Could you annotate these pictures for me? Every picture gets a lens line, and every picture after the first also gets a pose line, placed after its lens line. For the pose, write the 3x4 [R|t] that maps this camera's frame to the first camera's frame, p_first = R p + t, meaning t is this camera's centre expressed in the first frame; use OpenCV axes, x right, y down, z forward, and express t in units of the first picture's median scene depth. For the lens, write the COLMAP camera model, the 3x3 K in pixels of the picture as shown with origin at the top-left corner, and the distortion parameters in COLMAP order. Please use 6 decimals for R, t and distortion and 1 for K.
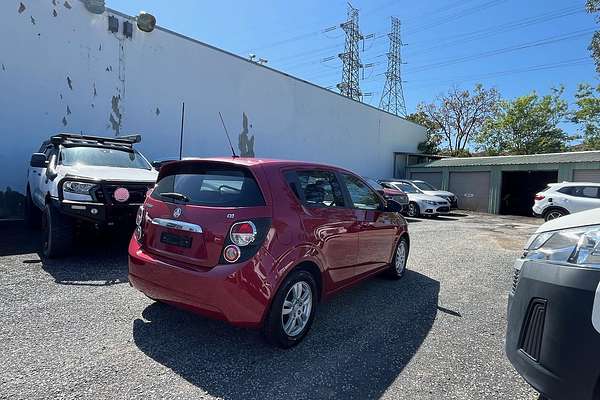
lens RADIAL K [[346.3, 0, 300.0], [0, 346.3, 200.0], [0, 0, 1]] dist [-0.001843, 0.000585]
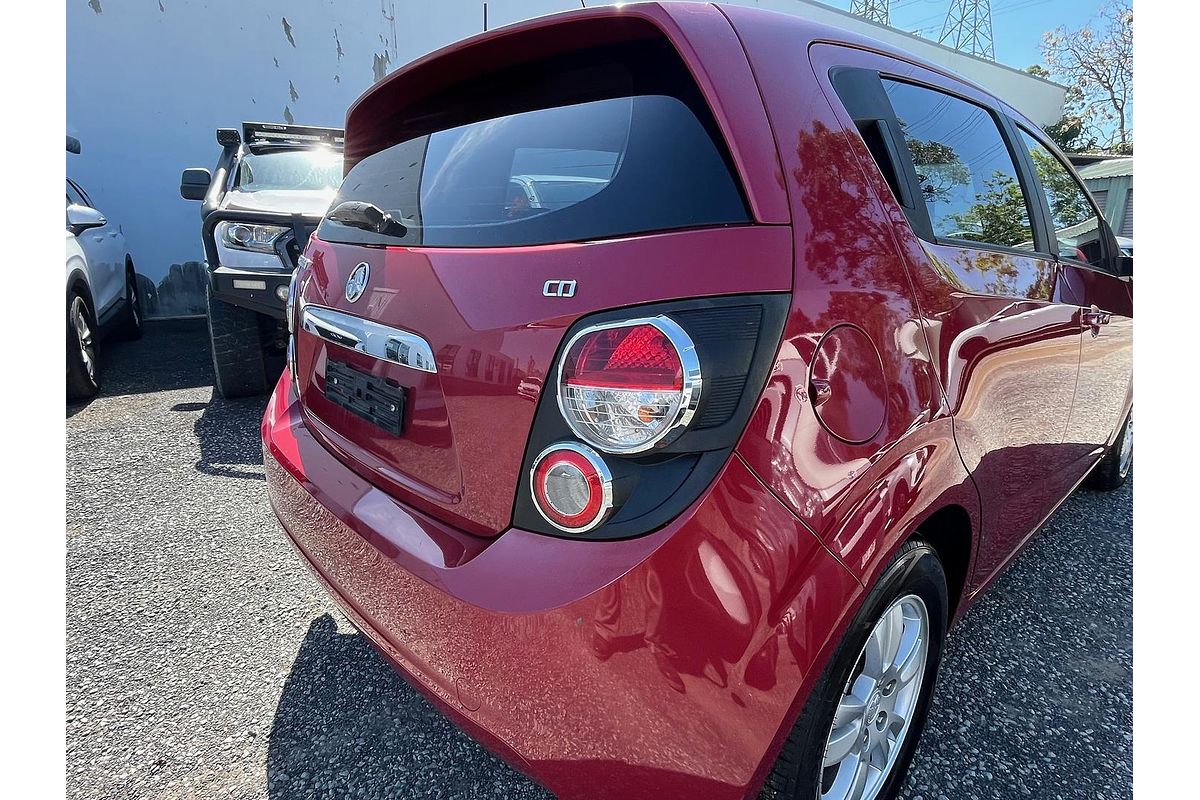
lens RADIAL K [[615.4, 0, 600.0], [0, 615.4, 400.0], [0, 0, 1]] dist [-0.001046, -0.000147]
pose [[0.972227, 0.020686, -0.233125, -0.023495], [0.026882, 0.979624, 0.199034, 0.009225], [0.232492, -0.199773, 0.951860, 0.156781]]
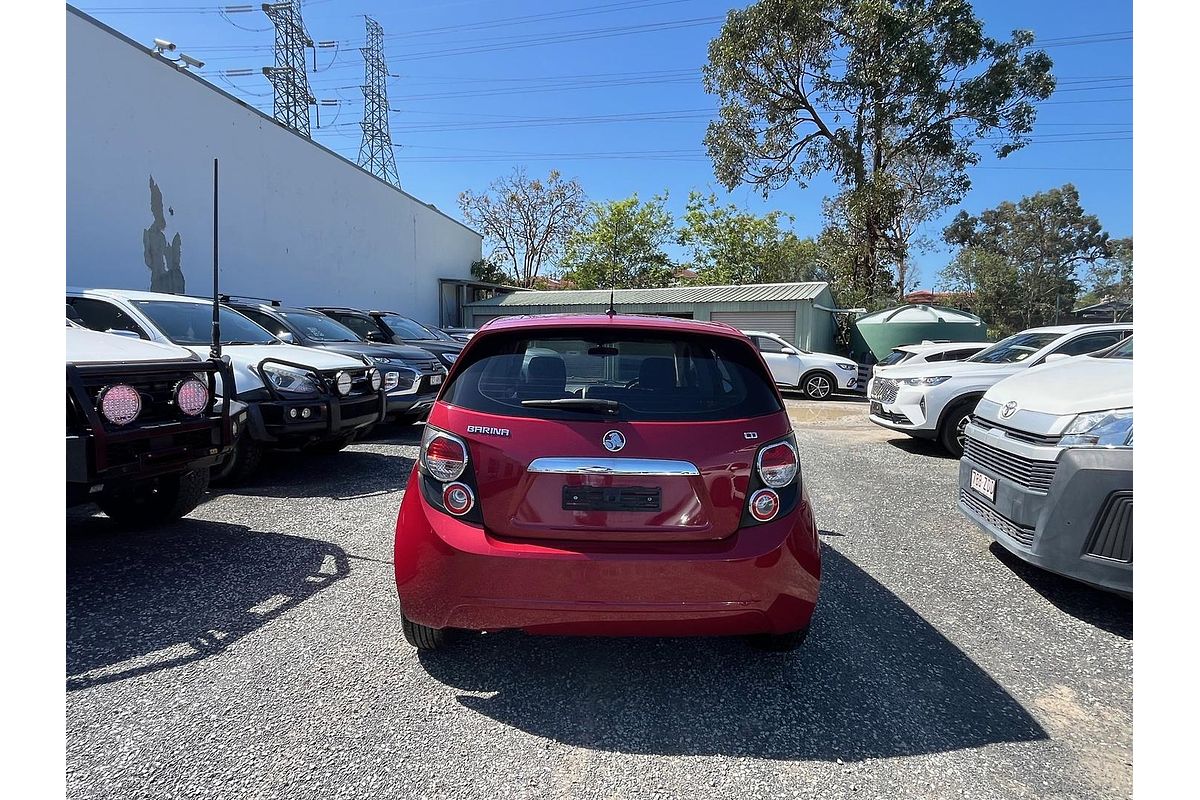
lens RADIAL K [[614.6, 0, 600.4], [0, 614.6, 394.1], [0, 0, 1]] dist [-0.002185, -0.000245]
pose [[0.818852, -0.077445, 0.568756, -0.210760], [0.046127, 0.996530, 0.069284, -0.021255], [-0.572148, -0.030498, 0.819583, 0.084403]]
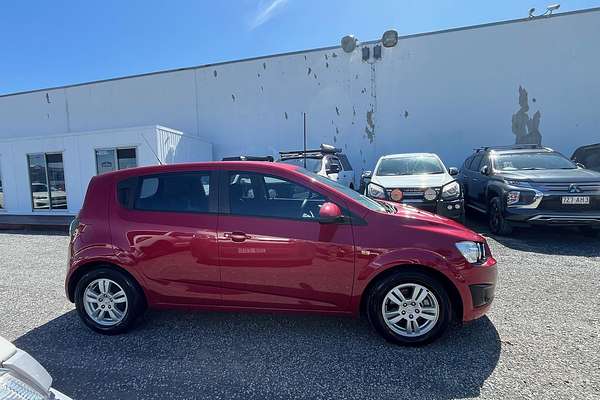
lens RADIAL K [[292.6, 0, 300.0], [0, 292.6, 200.0], [0, 0, 1]] dist [-0.001083, -0.000506]
pose [[0.459588, 0.015547, -0.887996, 0.282921], [0.008942, 0.999715, 0.022131, -0.007322], [0.888087, -0.018112, 0.459318, 0.288883]]
